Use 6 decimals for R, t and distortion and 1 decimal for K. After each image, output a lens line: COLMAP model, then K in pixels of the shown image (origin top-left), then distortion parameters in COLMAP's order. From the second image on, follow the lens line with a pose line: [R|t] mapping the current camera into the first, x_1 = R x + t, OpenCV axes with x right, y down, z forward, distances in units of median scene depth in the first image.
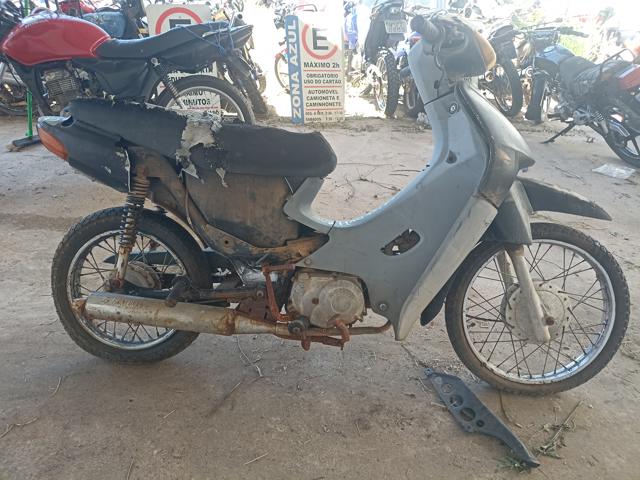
lens RADIAL K [[461.2, 0, 320.0], [0, 461.2, 240.0], [0, 0, 1]] dist [0.014983, 0.003911]
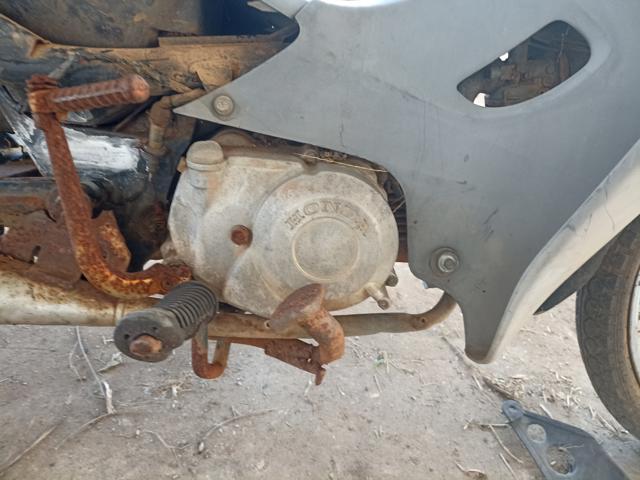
lens RADIAL K [[461.2, 0, 320.0], [0, 461.2, 240.0], [0, 0, 1]] dist [0.014983, 0.003911]
pose [[0.996538, 0.054334, 0.062928, 0.022311], [-0.062862, 0.987780, 0.142613, 0.086649], [-0.054410, -0.146075, 0.987776, 0.679111]]
